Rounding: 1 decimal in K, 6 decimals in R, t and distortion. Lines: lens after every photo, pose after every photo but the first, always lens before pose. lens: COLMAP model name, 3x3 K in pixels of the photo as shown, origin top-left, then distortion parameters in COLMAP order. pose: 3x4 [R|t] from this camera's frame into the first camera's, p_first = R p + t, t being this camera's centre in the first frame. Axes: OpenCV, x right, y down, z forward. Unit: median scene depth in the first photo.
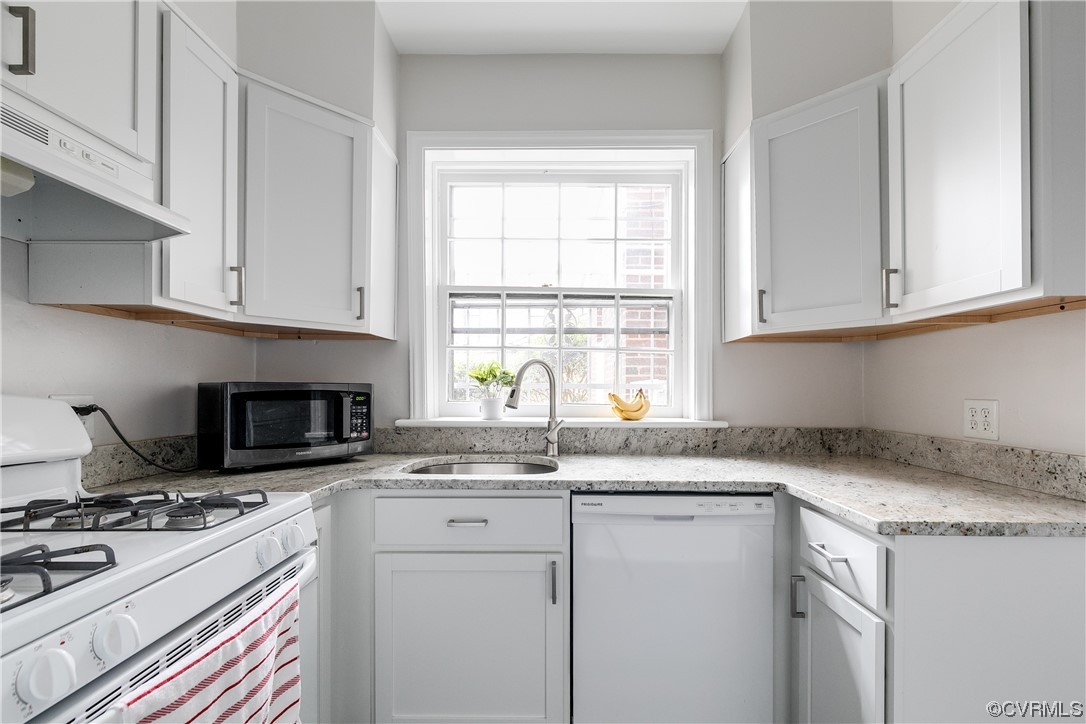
lens RADIAL K [[496.0, 0, 545.3], [0, 496.0, 386.2], [0, 0, 1]] dist [0.007931, -0.000163]
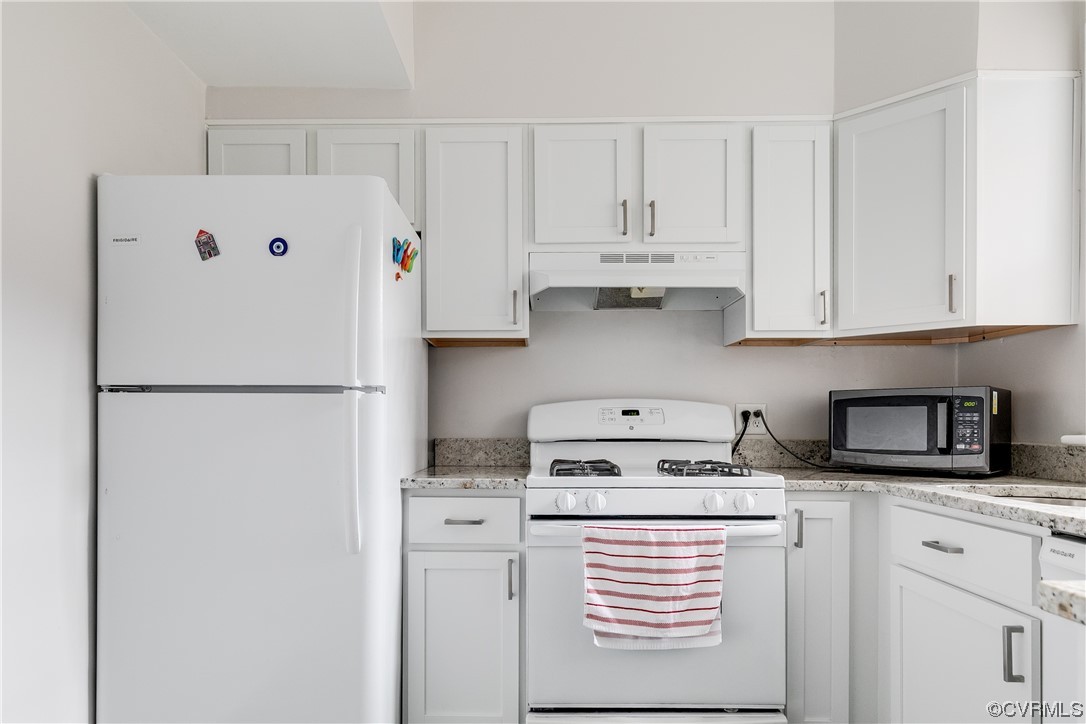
lens RADIAL K [[677.1, 0, 540.2], [0, 677.1, 405.6], [0, 0, 1]] dist [0.004532, 0.002034]
pose [[0.009983, -0.028278, -0.999550, 0.907080], [0.003004, 0.999596, -0.028249, 0.067534], [0.999946, -0.002721, 0.010064, 0.304690]]
